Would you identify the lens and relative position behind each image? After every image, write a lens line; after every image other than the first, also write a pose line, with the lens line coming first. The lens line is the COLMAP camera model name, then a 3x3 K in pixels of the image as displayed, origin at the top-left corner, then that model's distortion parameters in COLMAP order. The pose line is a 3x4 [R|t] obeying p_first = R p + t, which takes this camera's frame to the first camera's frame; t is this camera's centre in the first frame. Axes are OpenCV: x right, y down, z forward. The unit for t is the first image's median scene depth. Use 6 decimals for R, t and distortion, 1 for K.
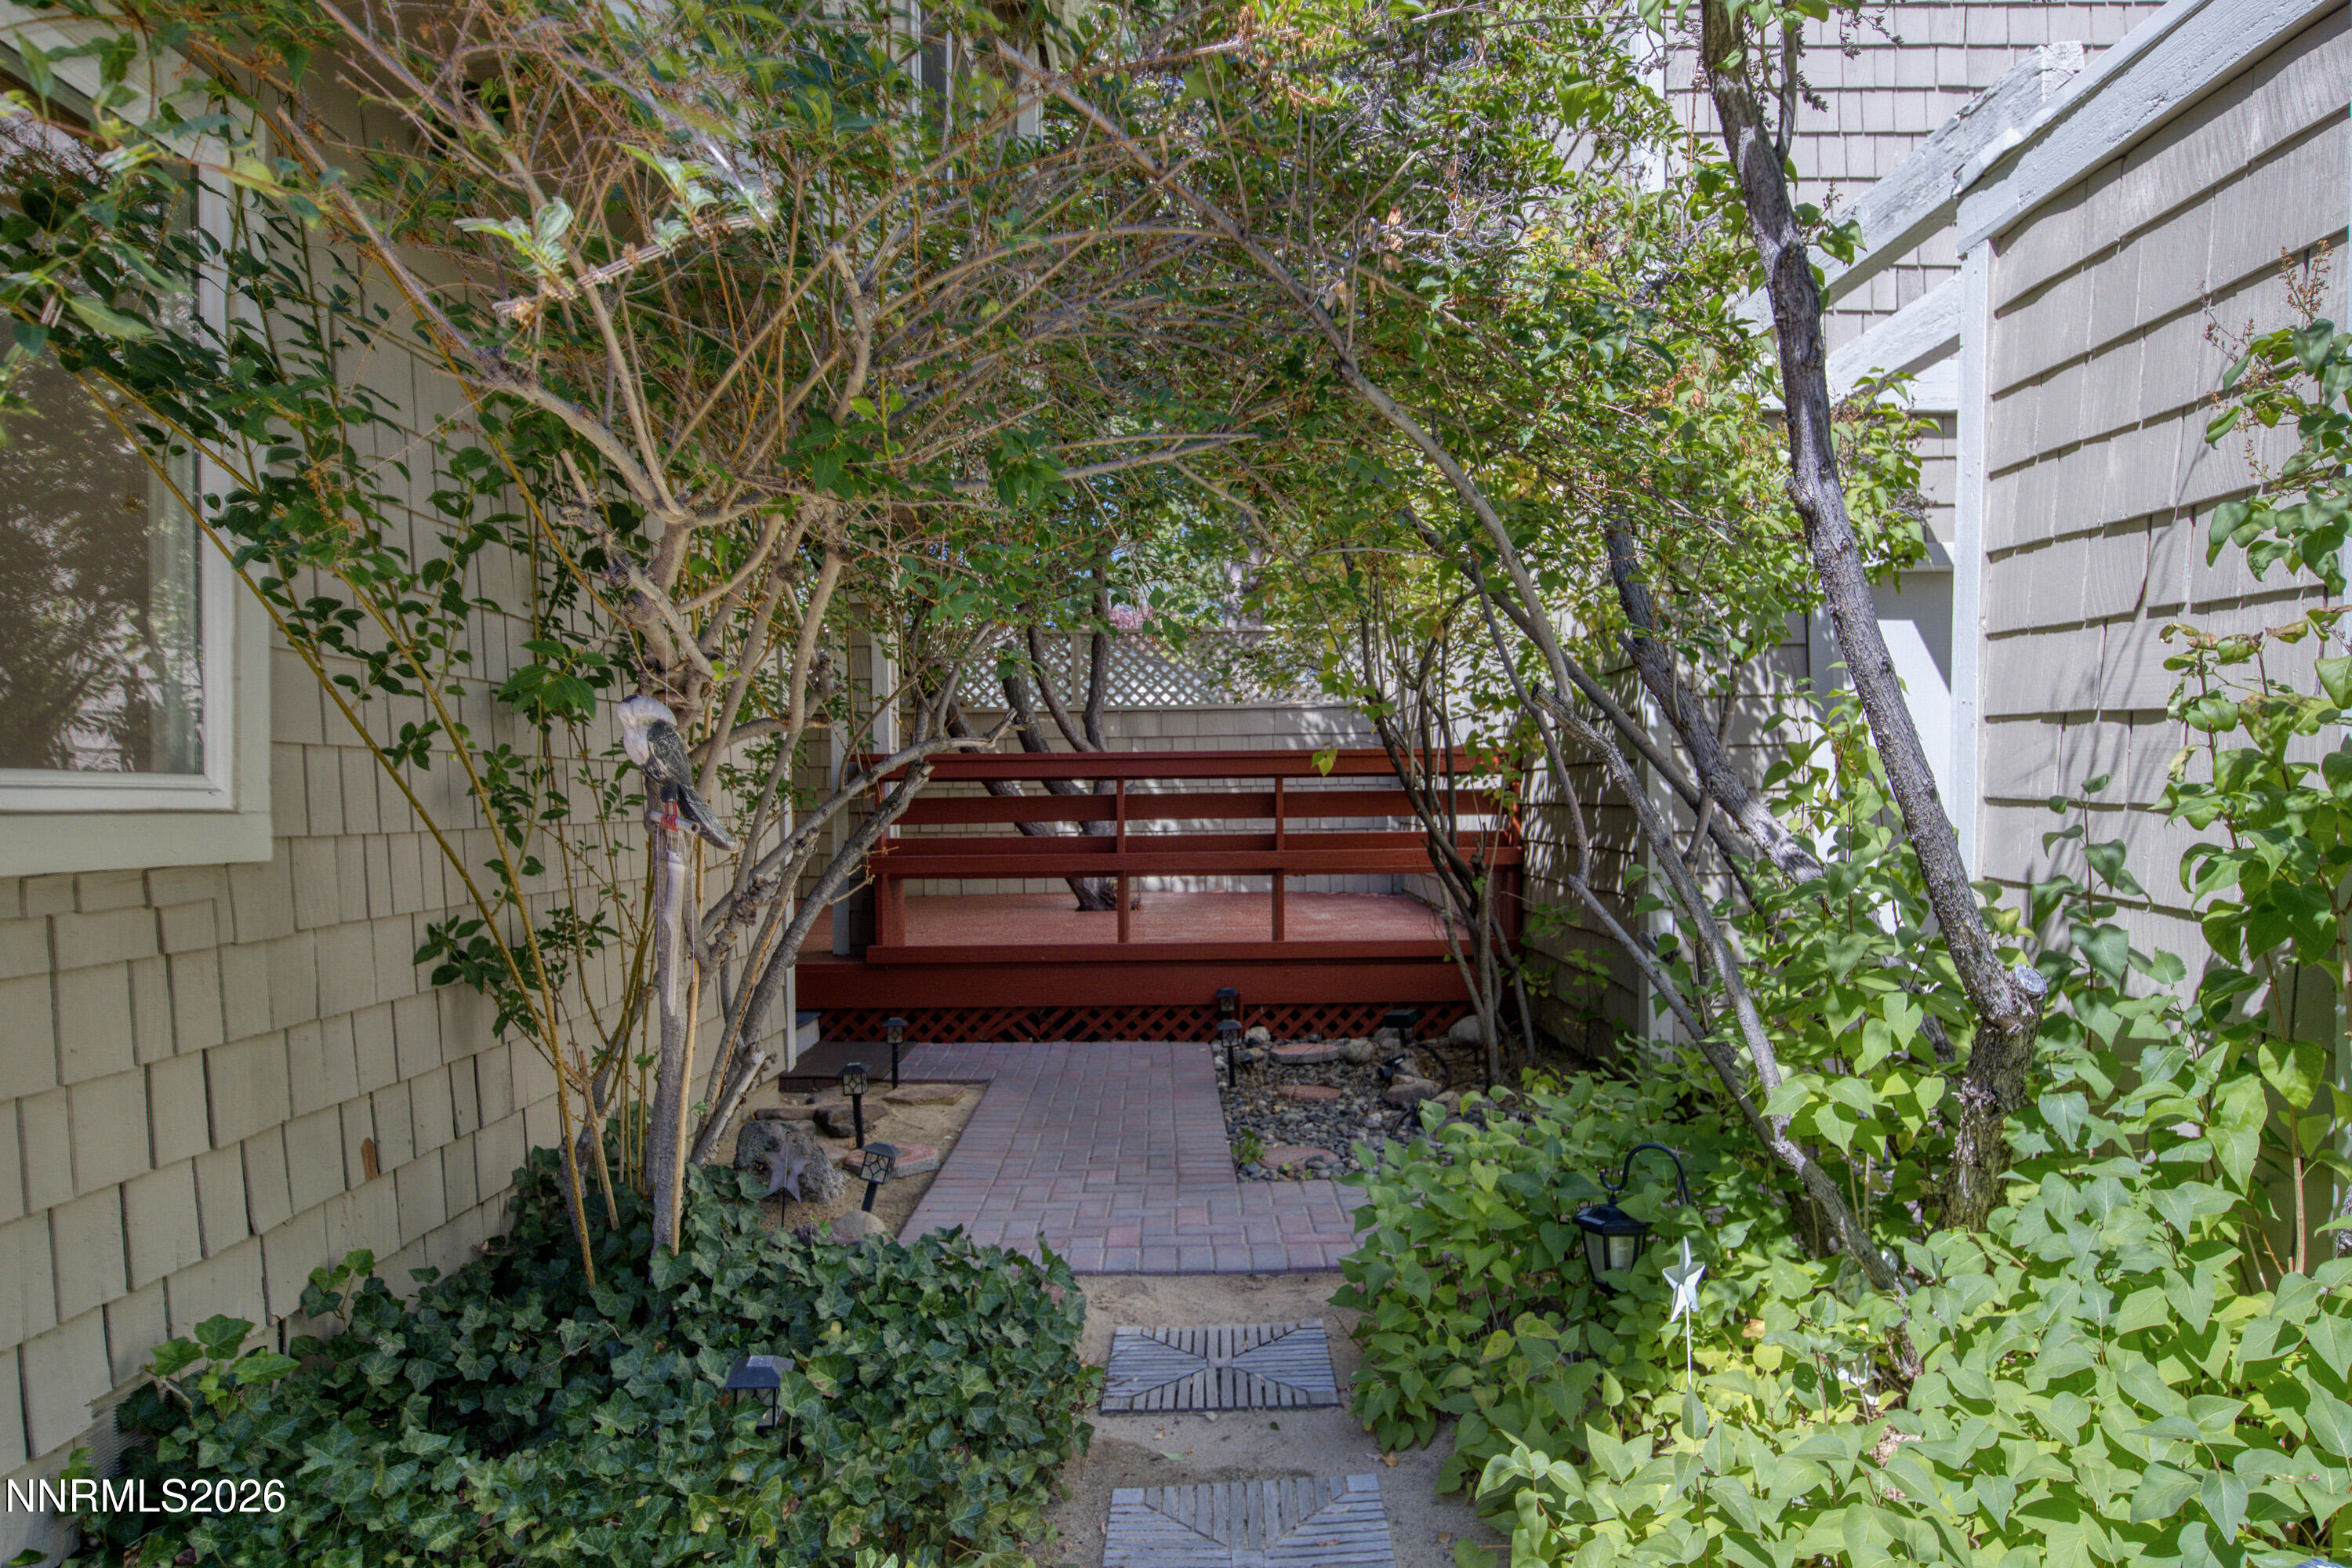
lens RADIAL K [[1445.6, 0, 1176.0], [0, 1445.6, 784.0], [0, 0, 1]] dist [0.000466, 0.000004]
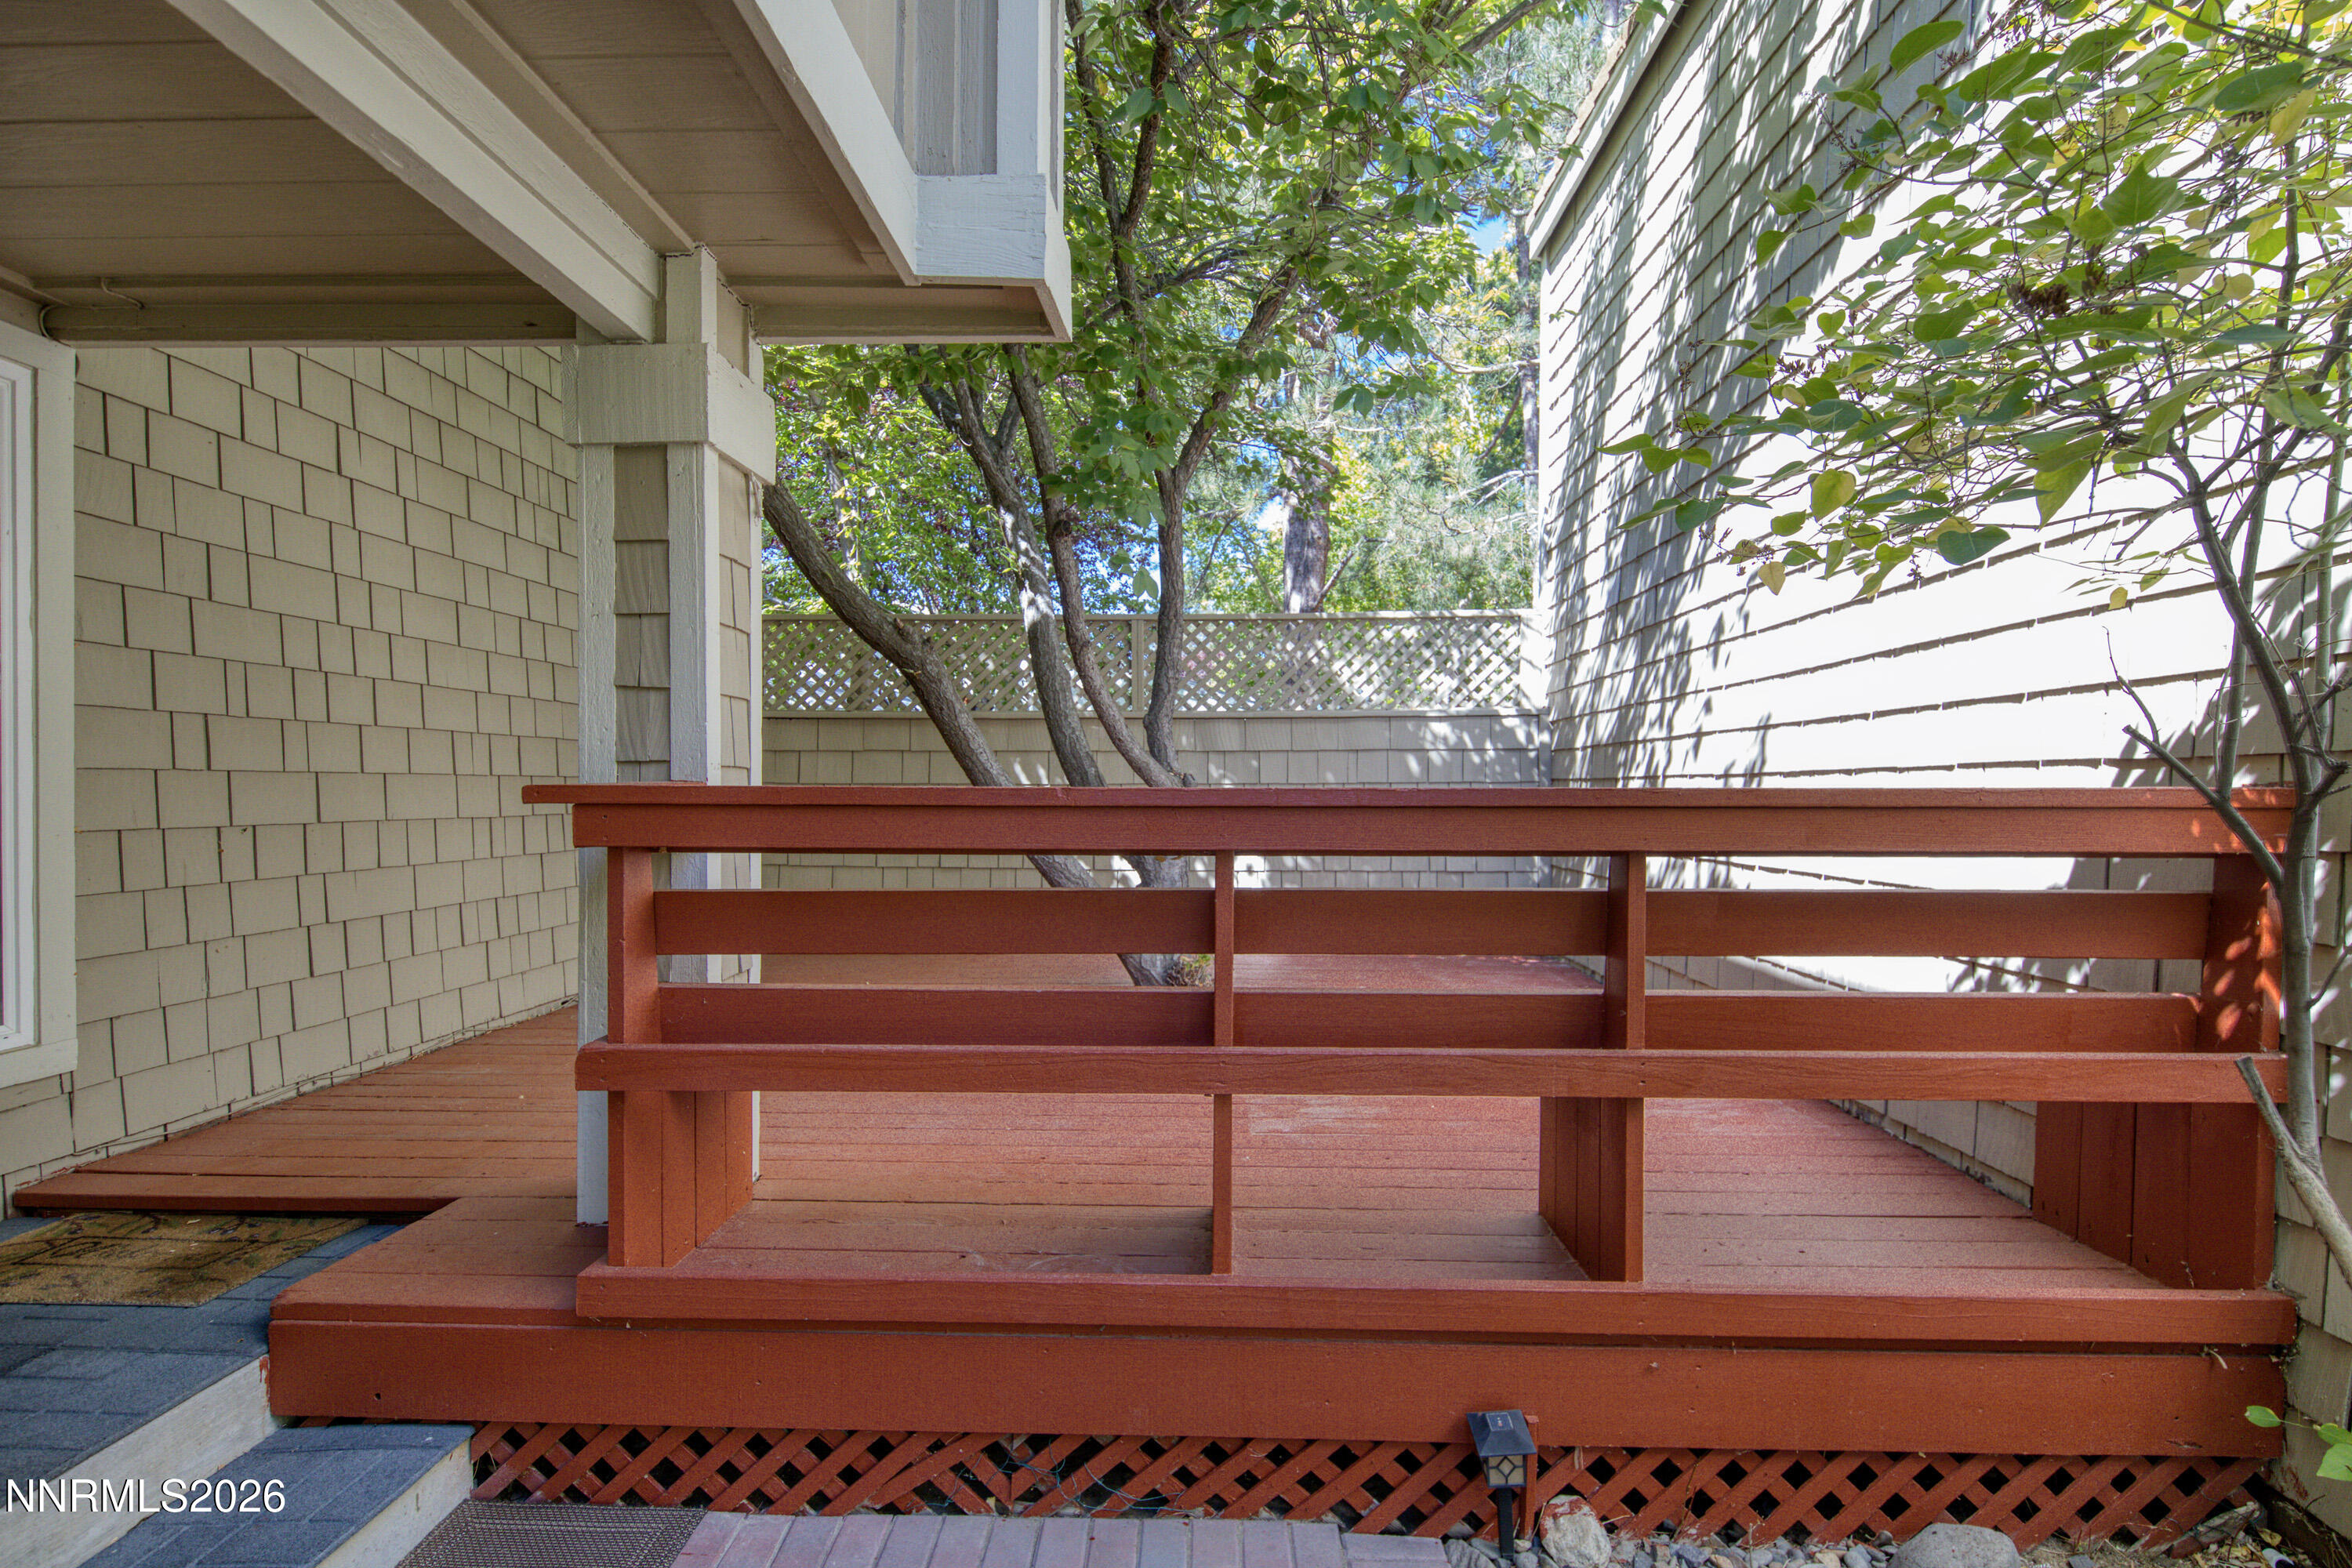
lens RADIAL K [[1045.1, 0, 1176.0], [0, 1045.1, 784.0], [0, 0, 1]] dist [-0.001132, -0.000513]
pose [[0.999131, 0.011238, -0.040136, -0.027567], [-0.011401, 0.999928, -0.003831, -0.014037], [0.040090, 0.004285, 0.999187, 0.483607]]
